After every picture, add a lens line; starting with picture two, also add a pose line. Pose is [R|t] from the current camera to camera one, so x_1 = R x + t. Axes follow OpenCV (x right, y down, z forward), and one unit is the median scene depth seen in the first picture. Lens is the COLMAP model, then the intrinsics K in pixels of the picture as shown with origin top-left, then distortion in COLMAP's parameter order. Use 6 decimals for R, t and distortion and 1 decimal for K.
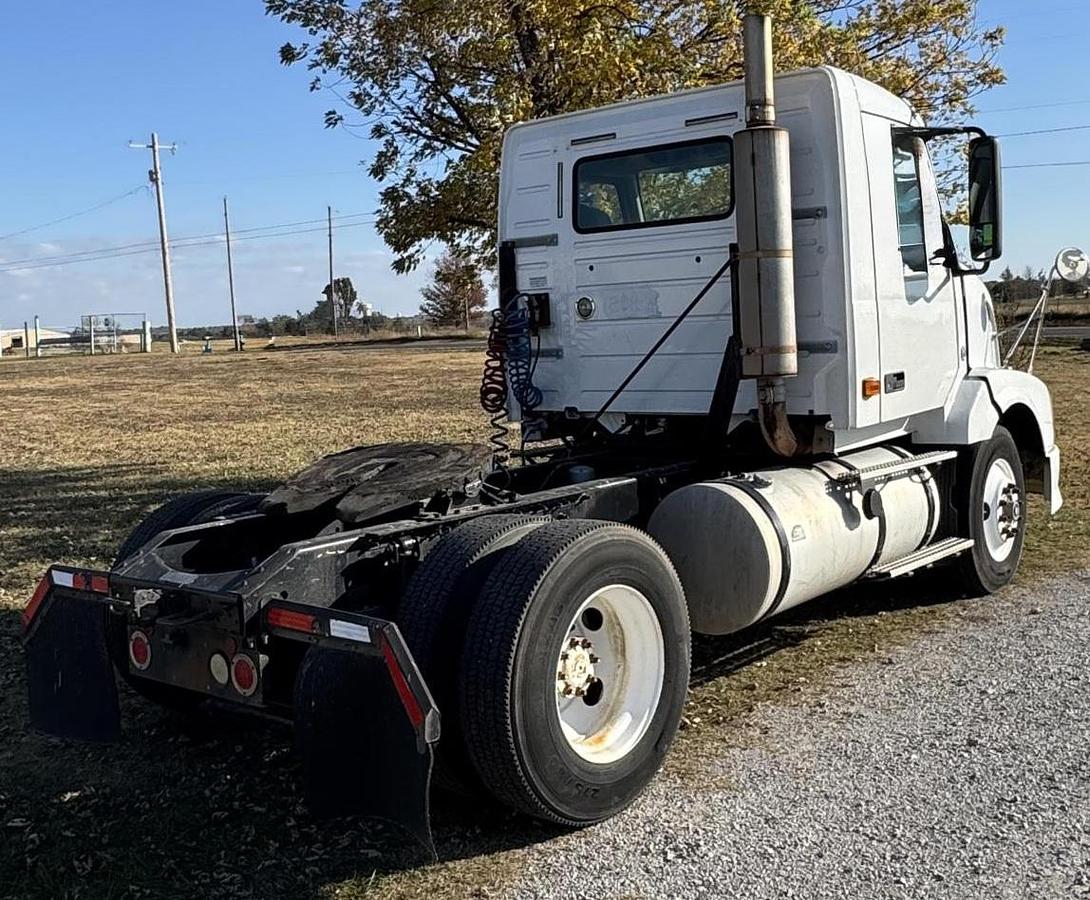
lens RADIAL K [[1210.0, 0, 546.0], [0, 1210.0, 393.6], [0, 0, 1]] dist [0.000633, 0.001698]
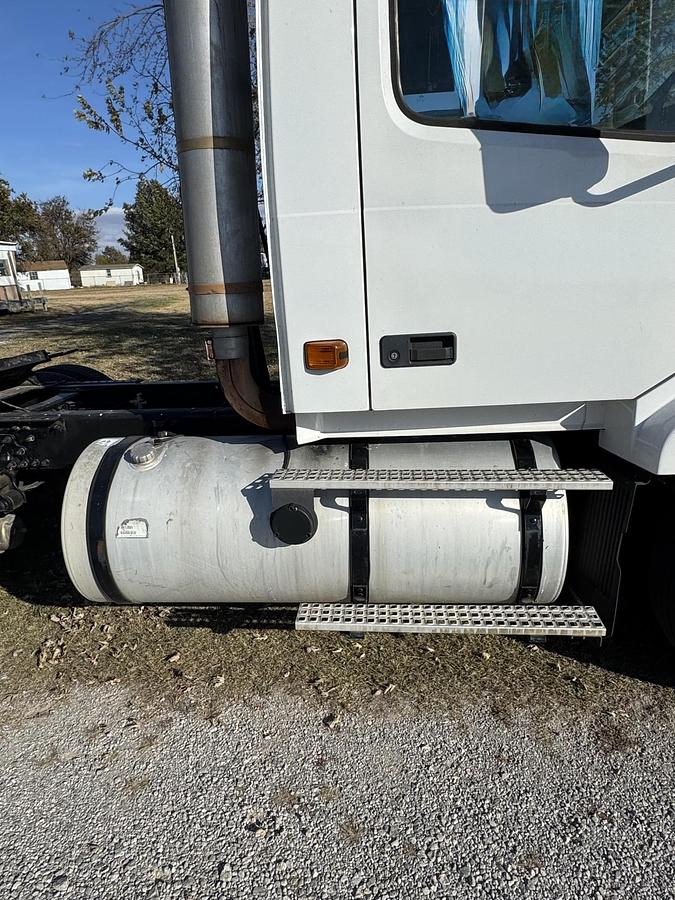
lens RADIAL K [[577.9, 0, 337.5], [0, 577.9, 450.0], [0, 0, 1]] dist [0.004098, 0.002860]
pose [[0.590868, 0.257660, -0.764517, 0.487647], [-0.035095, 0.954941, 0.294714, -0.044784], [0.806005, -0.147306, 0.573286, 0.769709]]
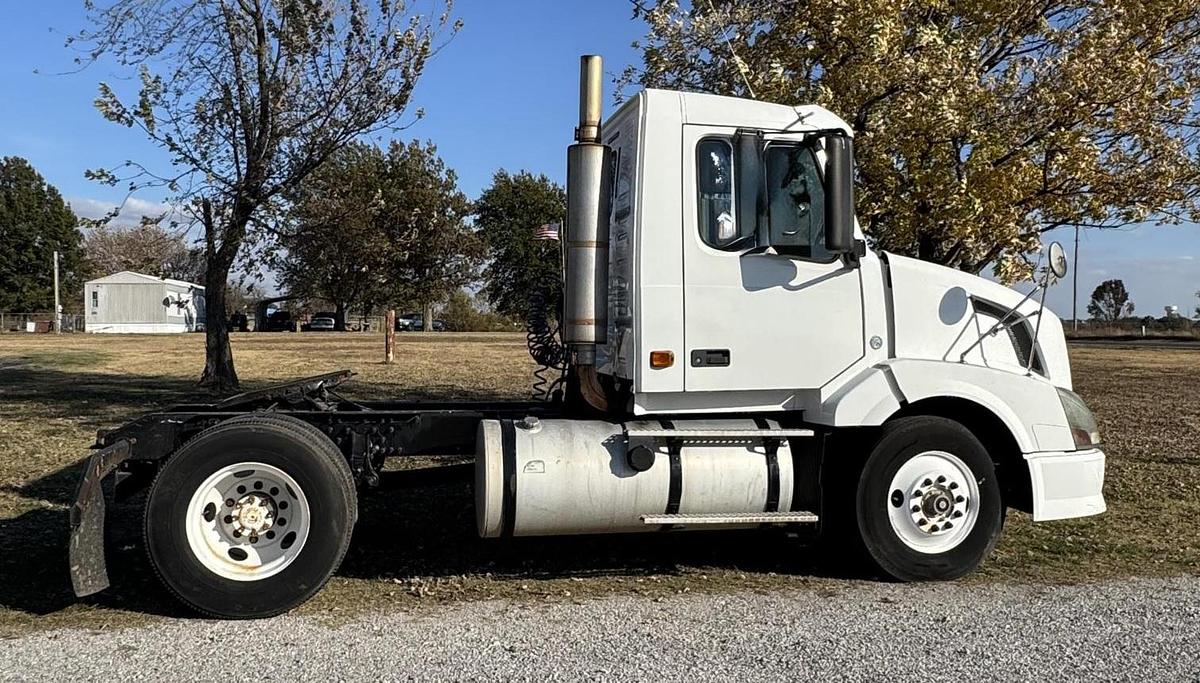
lens RADIAL K [[1004.3, 0, 596.1], [0, 1004.3, 320.1], [0, 0, 1]] dist [0.011193, 0.001037]
pose [[0.781525, 0.047102, -0.622093, 0.765702], [-0.079570, 0.996528, -0.024509, -0.012912], [0.618779, 0.068655, 0.782559, 0.190770]]
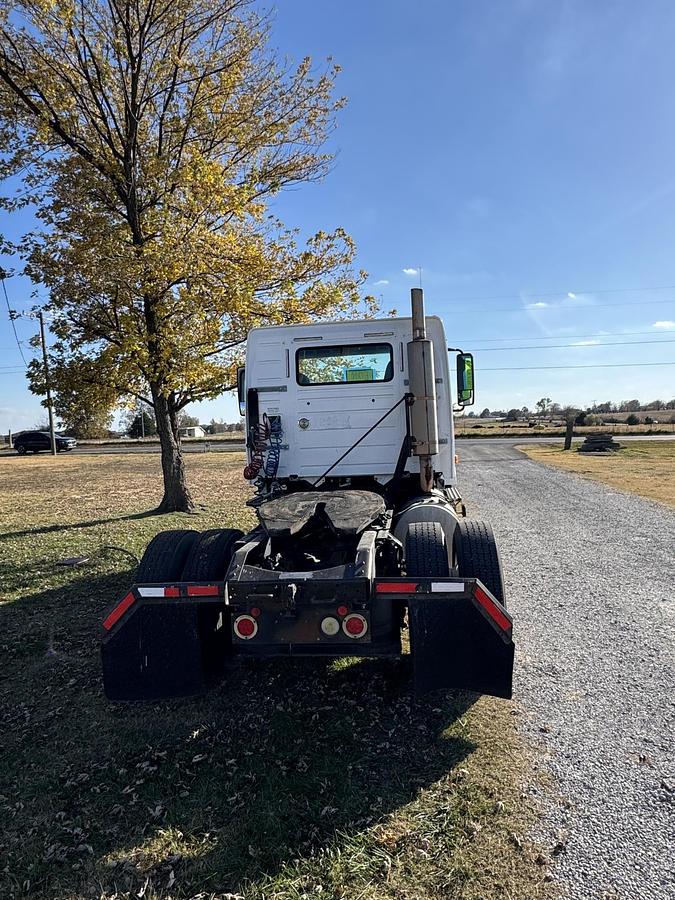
lens RADIAL K [[577.9, 0, 337.5], [0, 577.9, 450.0], [0, 0, 1]] dist [0.004098, 0.002860]
pose [[0.837522, -0.010514, 0.546302, -0.470324], [0.036731, 0.998637, -0.037093, 0.008659], [-0.545168, 0.051132, 0.836766, 0.208254]]
